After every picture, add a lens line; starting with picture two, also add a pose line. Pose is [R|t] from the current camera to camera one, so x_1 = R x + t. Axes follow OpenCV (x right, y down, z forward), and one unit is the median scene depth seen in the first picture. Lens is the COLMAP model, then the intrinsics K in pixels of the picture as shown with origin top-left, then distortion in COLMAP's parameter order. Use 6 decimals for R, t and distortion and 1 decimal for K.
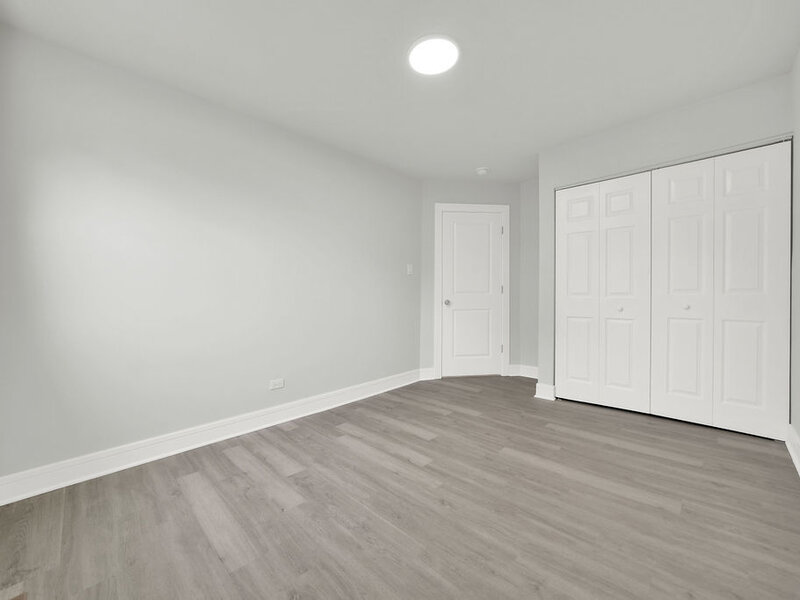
lens RADIAL K [[317.6, 0, 398.0], [0, 317.6, 303.0], [0, 0, 1]] dist [-0.014178, -0.000135]
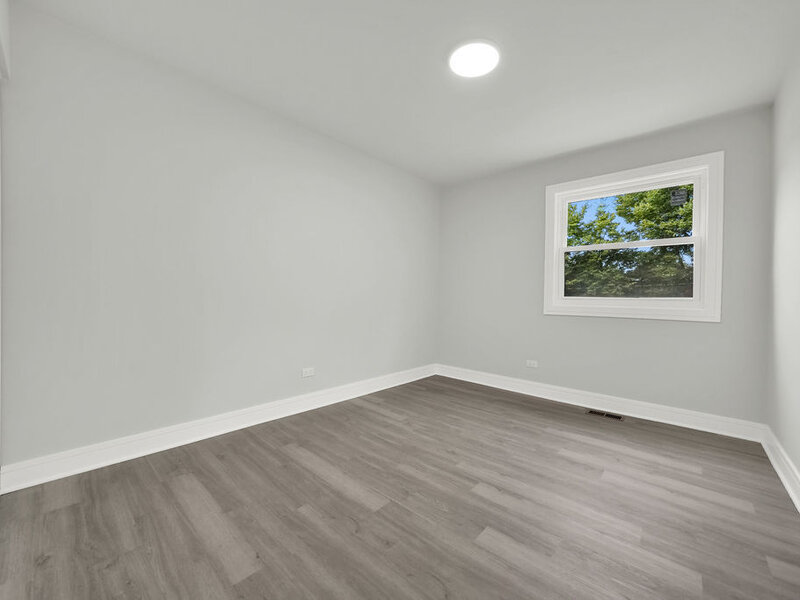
lens RADIAL K [[317.6, 0, 398.0], [0, 317.6, 303.0], [0, 0, 1]] dist [-0.014178, -0.000135]
pose [[-0.998943, 0.000258, -0.045967, 0.390120], [-0.001442, 0.999316, 0.036958, -0.037830], [0.045945, 0.036986, -0.998259, 2.052959]]
